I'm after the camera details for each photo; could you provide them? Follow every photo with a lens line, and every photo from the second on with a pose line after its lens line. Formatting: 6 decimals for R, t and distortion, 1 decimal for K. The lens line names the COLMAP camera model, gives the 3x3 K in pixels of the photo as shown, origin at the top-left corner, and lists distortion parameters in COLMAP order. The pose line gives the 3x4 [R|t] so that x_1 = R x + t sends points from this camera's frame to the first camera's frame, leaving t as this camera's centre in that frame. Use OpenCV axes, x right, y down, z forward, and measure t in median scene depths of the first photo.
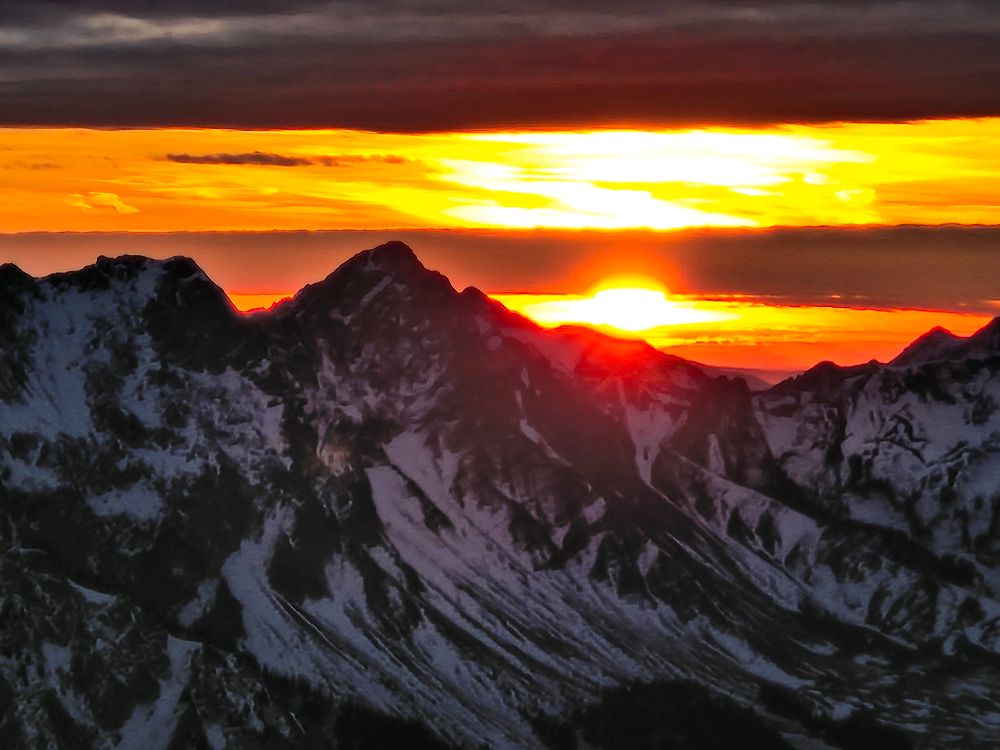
lens RADIAL K [[1994.7, 0, 496.4], [0, 1994.7, 378.7], [0, 0, 1]] dist [0.015668, 0.000000]
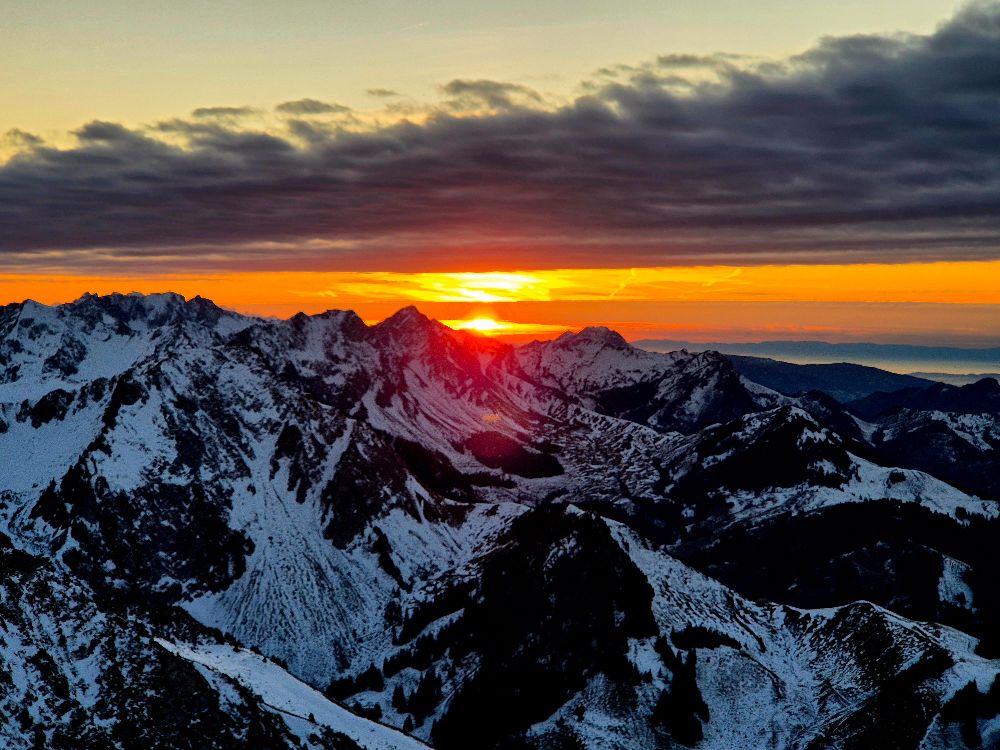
lens RADIAL K [[1994.7, 0, 502.8], [0, 1994.7, 373.4], [0, 0, 1]] dist [0.015668, 0.000000]
pose [[0.999991, -0.000456, 0.004290, 0.093433], [0.000701, 0.998363, -0.057196, 0.249833], [-0.004257, 0.057198, 0.998354, -2.473578]]
